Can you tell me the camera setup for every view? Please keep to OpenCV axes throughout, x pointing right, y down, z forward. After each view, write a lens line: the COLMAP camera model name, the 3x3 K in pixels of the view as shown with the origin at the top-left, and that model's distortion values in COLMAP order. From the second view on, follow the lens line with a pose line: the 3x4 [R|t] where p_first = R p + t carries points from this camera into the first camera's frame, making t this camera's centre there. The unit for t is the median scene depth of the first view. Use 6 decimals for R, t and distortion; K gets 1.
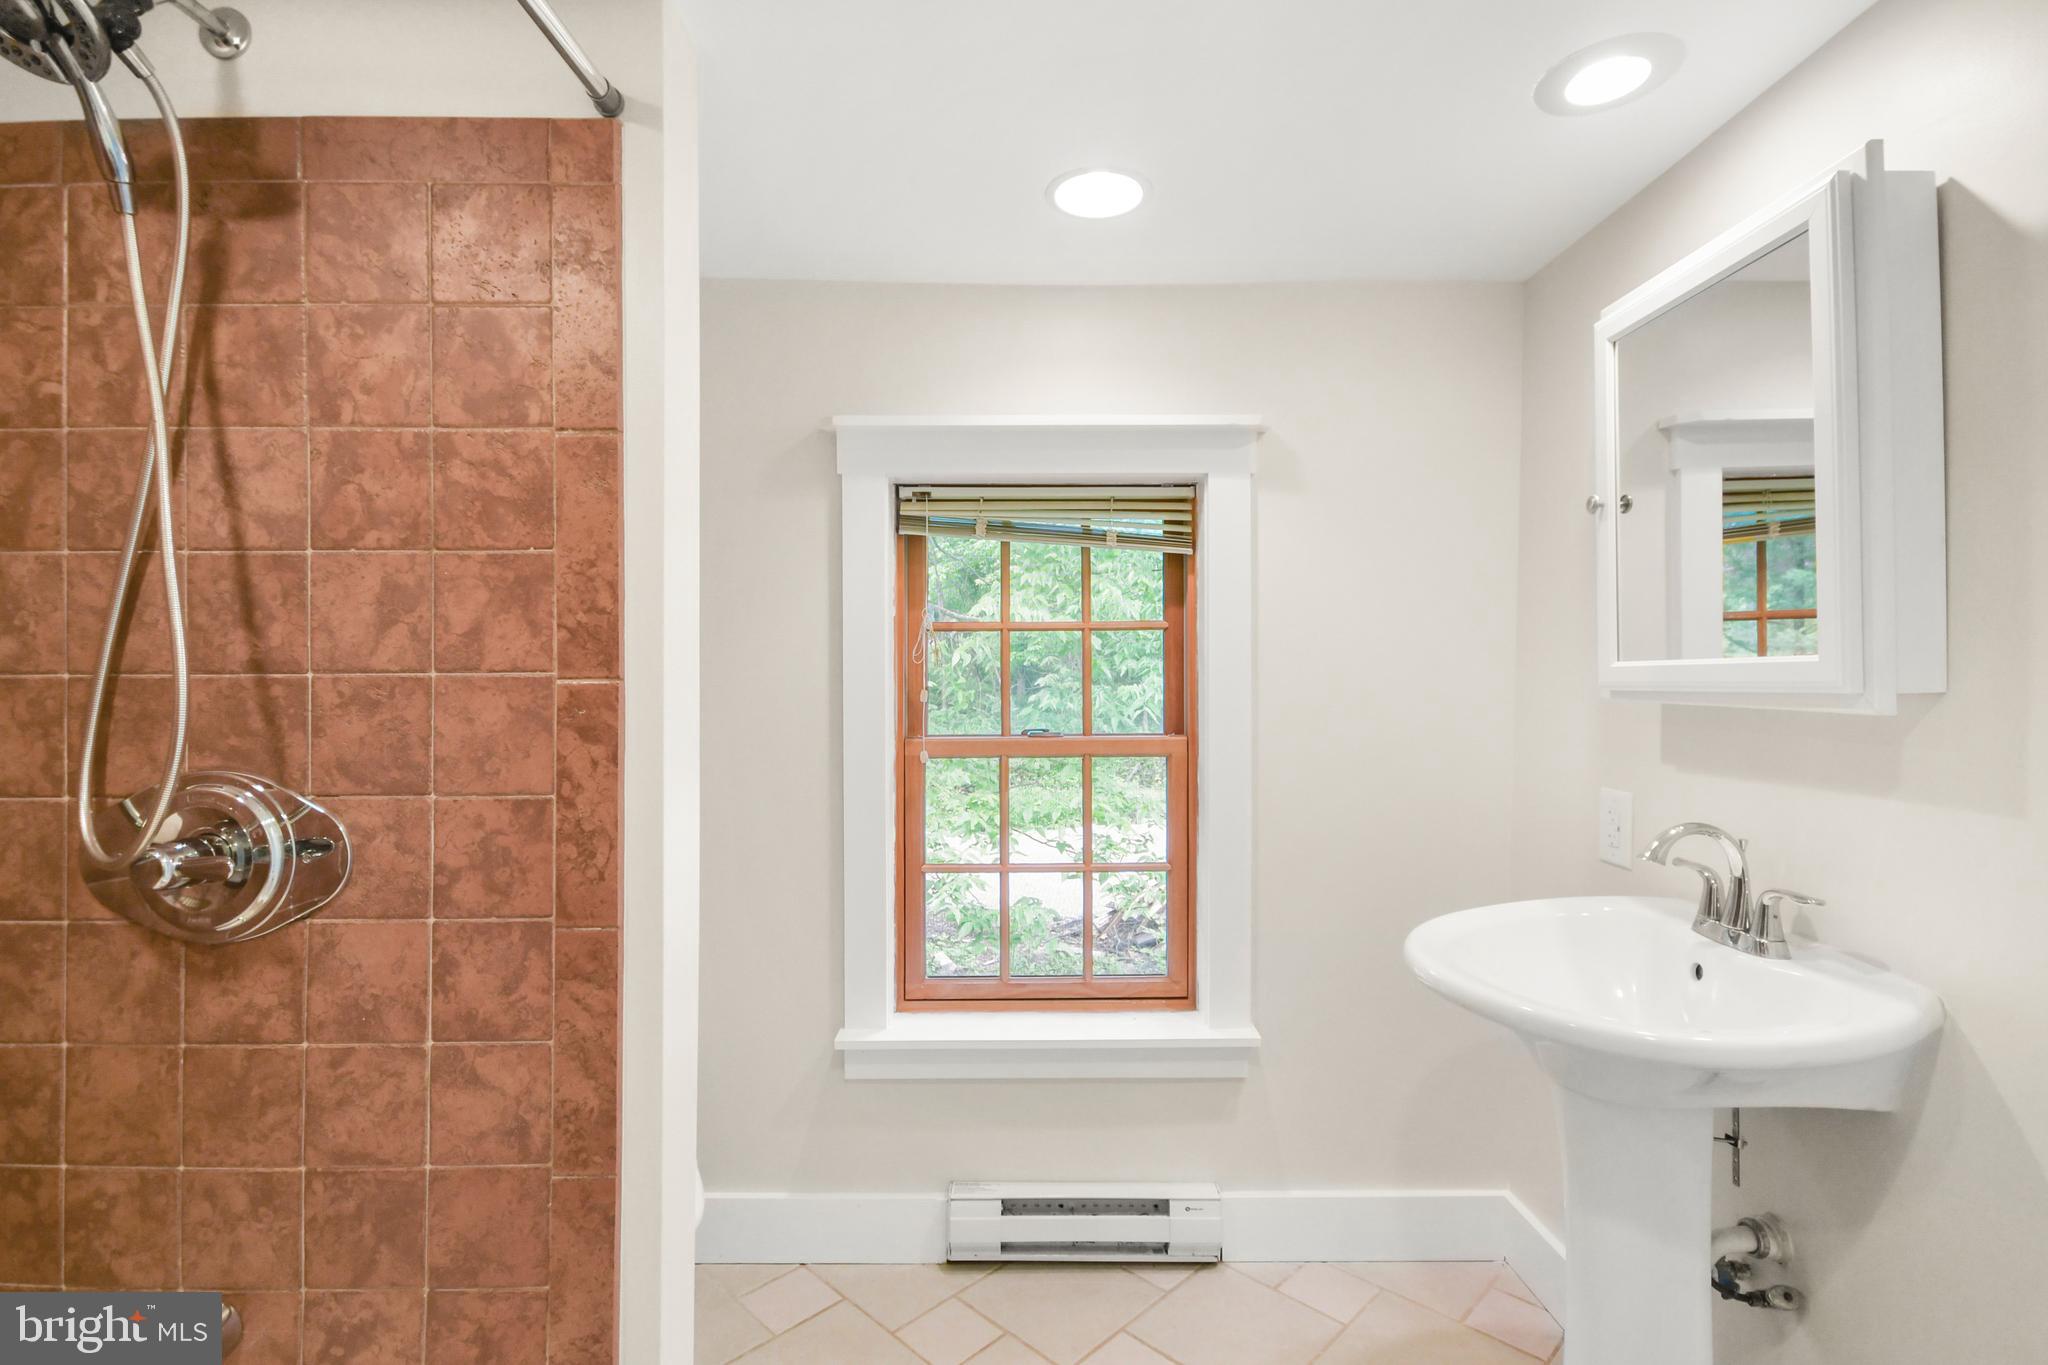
lens RADIAL K [[975.8, 0, 1025.1], [0, 975.8, 654.7], [0, 0, 1]] dist [0.002507, 0.000137]
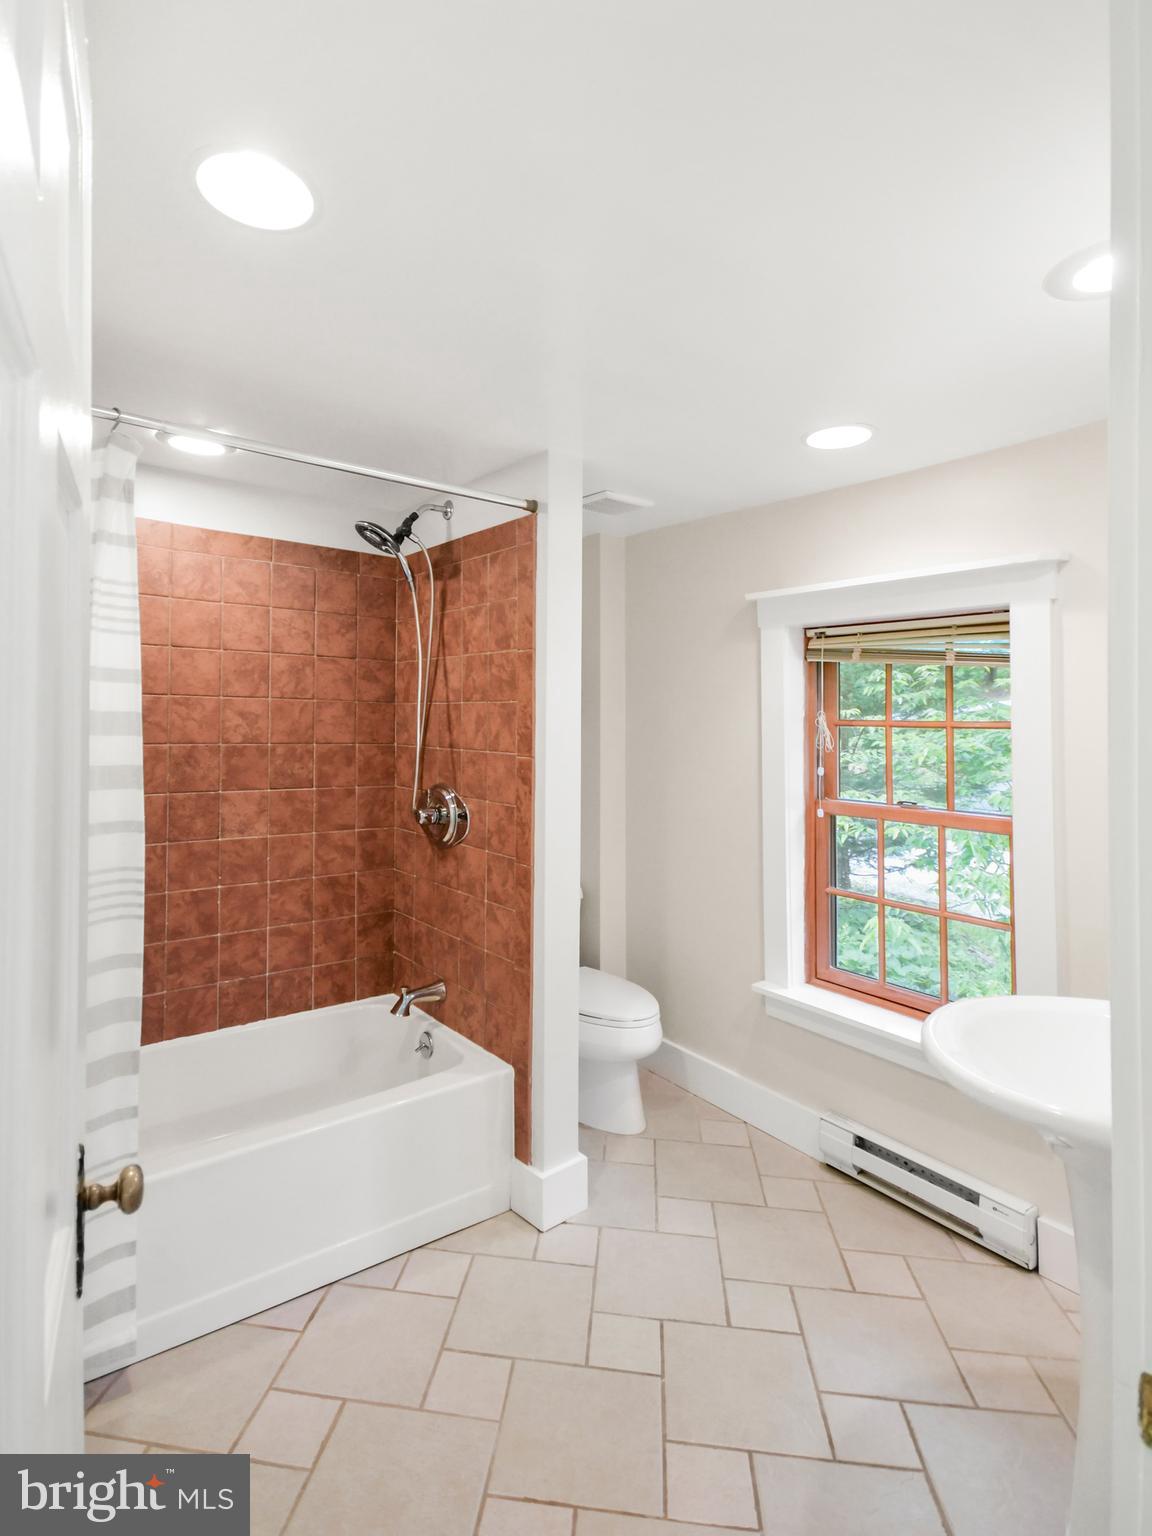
lens RADIAL K [[797.4, 0, 526.3], [0, 797.4, 696.4], [0, 0, 1]] dist [0.002182, 0.000169]
pose [[0.581461, -0.010384, -0.813508, 1.100424], [-0.003201, 0.999882, -0.015051, -0.090530], [0.813568, 0.011356, 0.581359, -0.100026]]
